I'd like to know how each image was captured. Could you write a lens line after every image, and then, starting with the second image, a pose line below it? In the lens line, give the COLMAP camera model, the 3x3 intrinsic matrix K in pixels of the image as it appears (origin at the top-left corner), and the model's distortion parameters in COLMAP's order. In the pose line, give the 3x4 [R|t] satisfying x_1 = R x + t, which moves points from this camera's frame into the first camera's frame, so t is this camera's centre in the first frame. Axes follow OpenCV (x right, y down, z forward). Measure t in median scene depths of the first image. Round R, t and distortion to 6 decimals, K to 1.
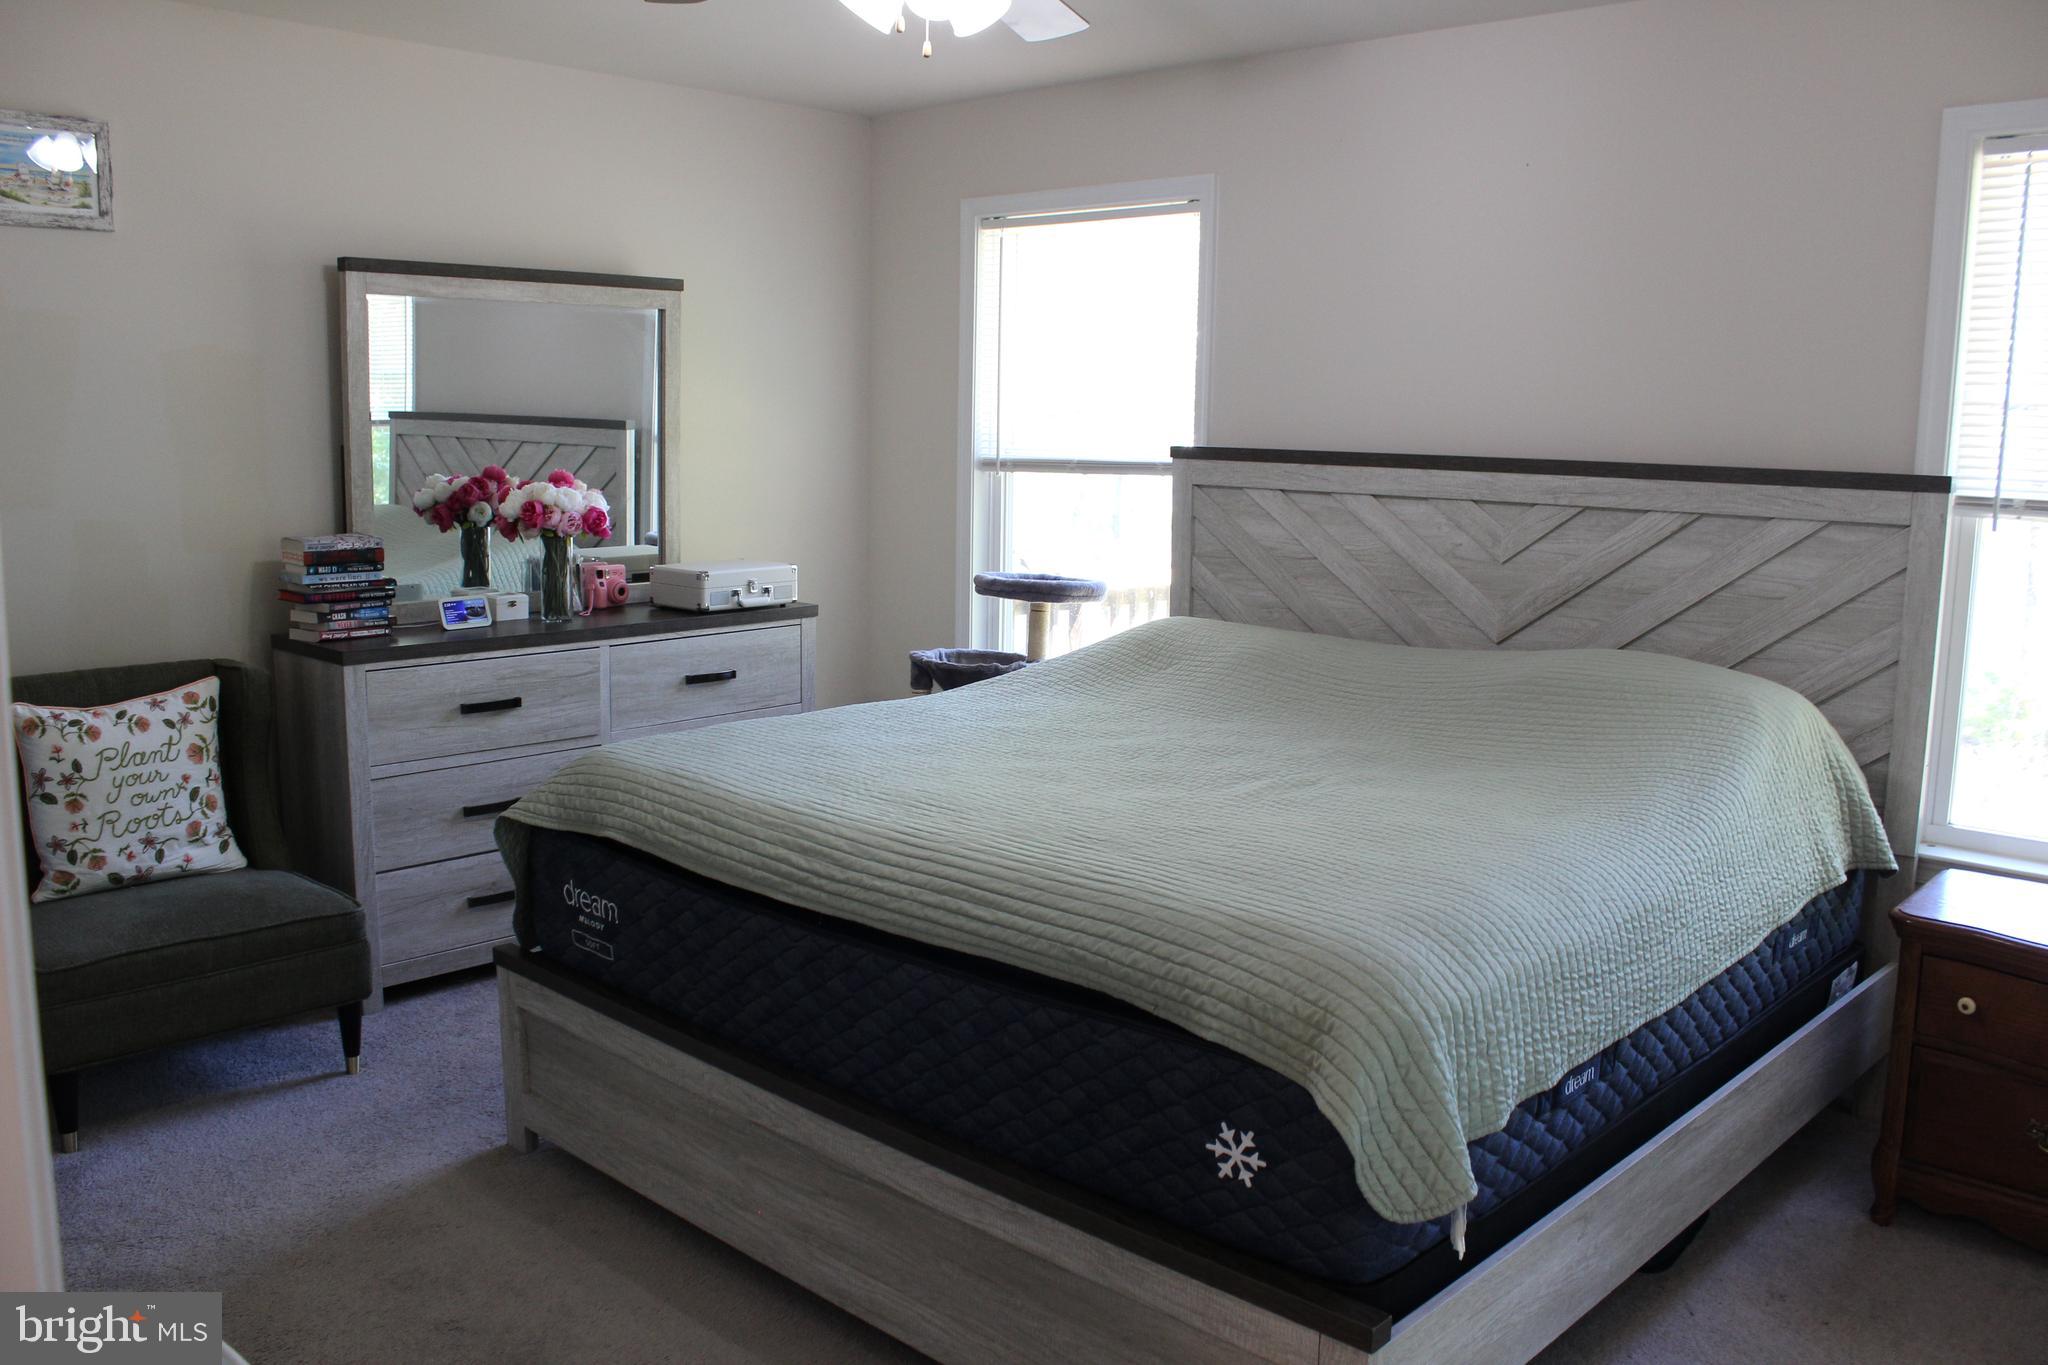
lens RADIAL K [[1680.6, 0, 1020.8], [0, 1680.6, 685.2], [0, 0, 1]] dist [-0.121832, 0.074151]
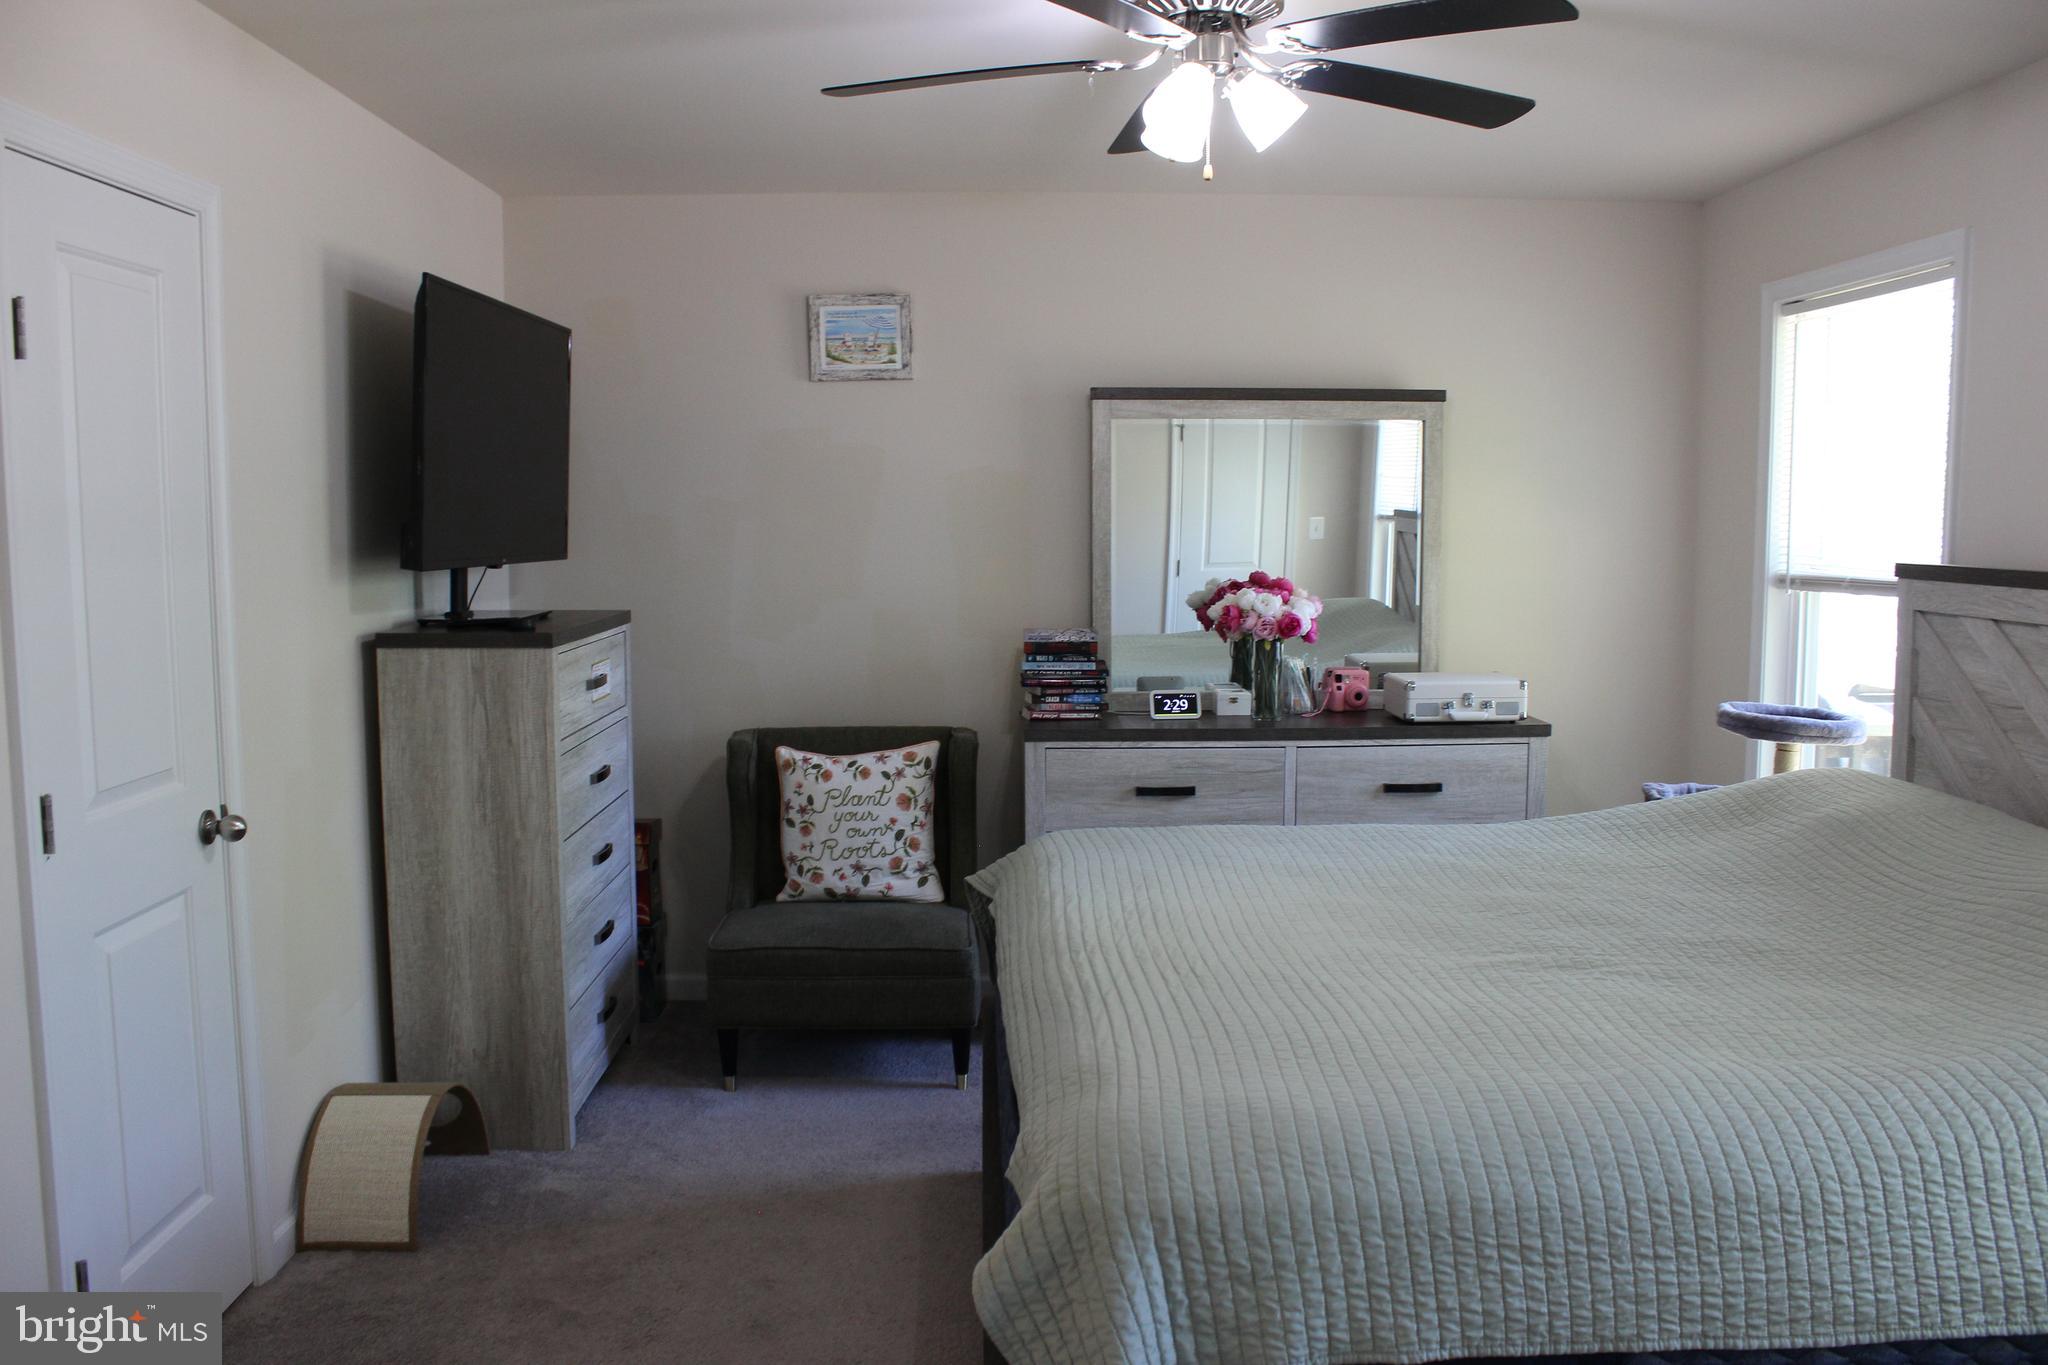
lens RADIAL K [[1680.6, 0, 1018.4], [0, 1680.6, 687.6], [0, 0, 1]] dist [-0.121832, 0.074151]
pose [[0.708289, 0.058935, -0.703458, 0.405558], [-0.099458, 0.994900, -0.016790, -0.028655], [0.698881, 0.081857, 0.710538, 0.152206]]
